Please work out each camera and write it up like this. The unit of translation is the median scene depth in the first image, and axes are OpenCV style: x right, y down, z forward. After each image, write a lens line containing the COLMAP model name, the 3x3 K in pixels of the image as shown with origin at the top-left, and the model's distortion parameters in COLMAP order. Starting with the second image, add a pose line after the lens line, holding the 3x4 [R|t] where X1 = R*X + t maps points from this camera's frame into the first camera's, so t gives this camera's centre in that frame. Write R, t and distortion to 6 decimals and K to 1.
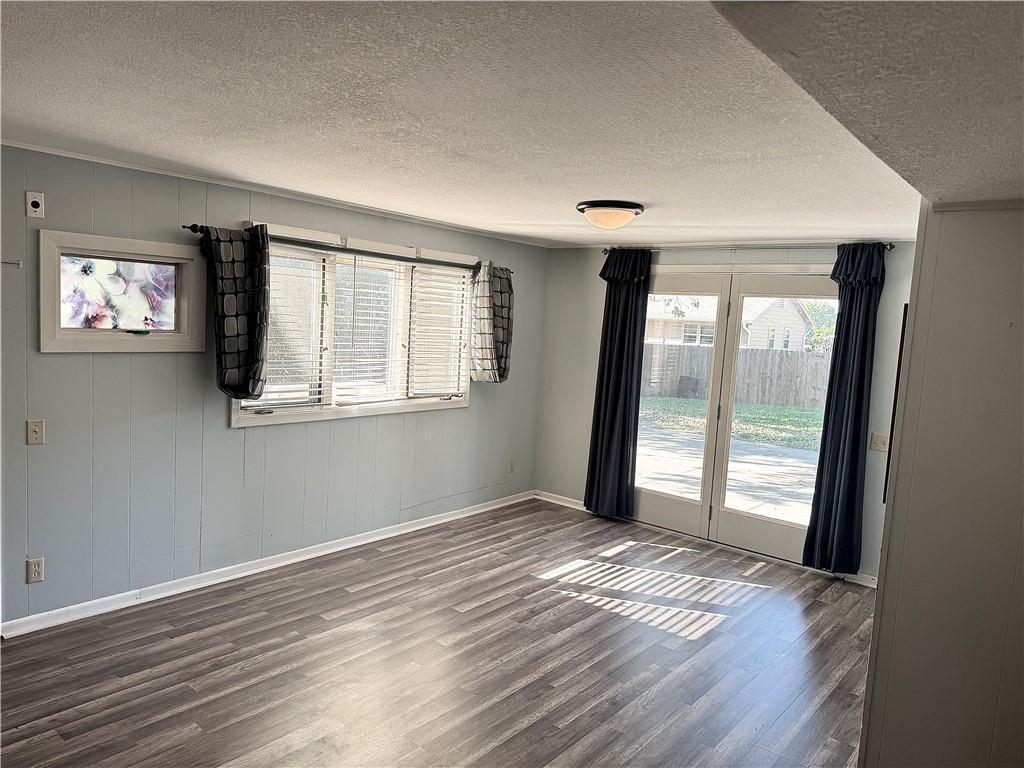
lens RADIAL K [[722.6, 0, 516.2], [0, 722.6, 386.7], [0, 0, 1]] dist [0.070300, -0.076425]
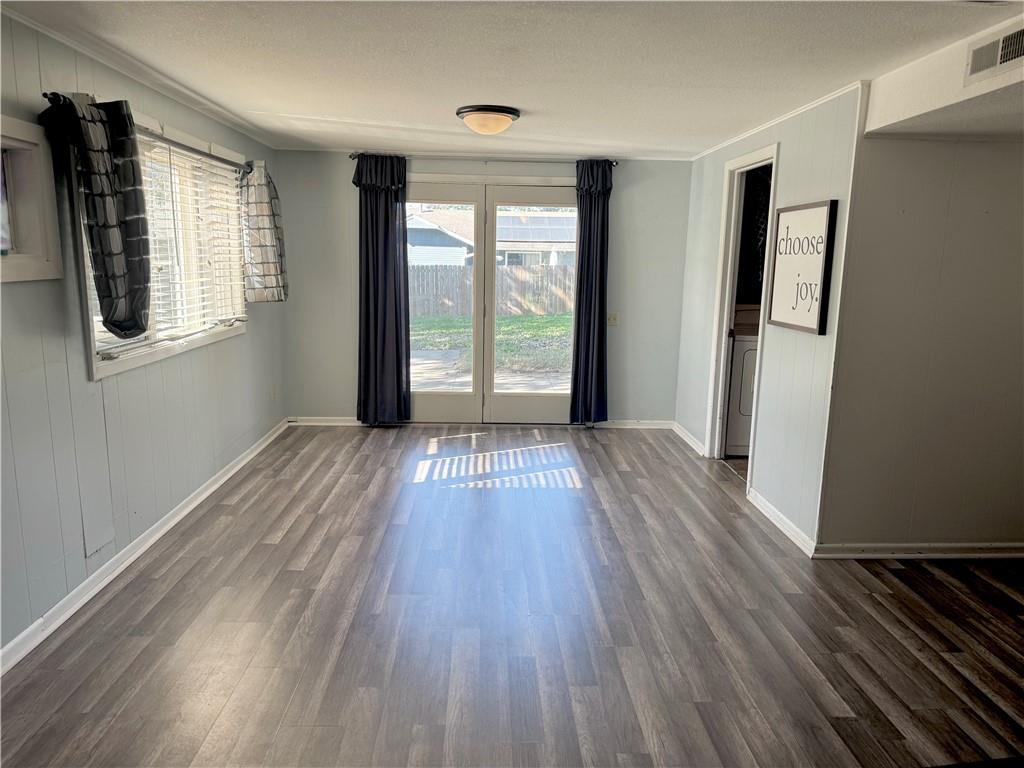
lens RADIAL K [[714.6, 0, 512.0], [0, 714.6, 390.7], [0, 0, 1]] dist [0.160886, -0.248248]
pose [[0.743153, -0.166143, 0.648167, -0.444741], [0.093205, 0.984943, 0.145604, -0.000747], [-0.662598, -0.047794, 0.747449, 0.133442]]
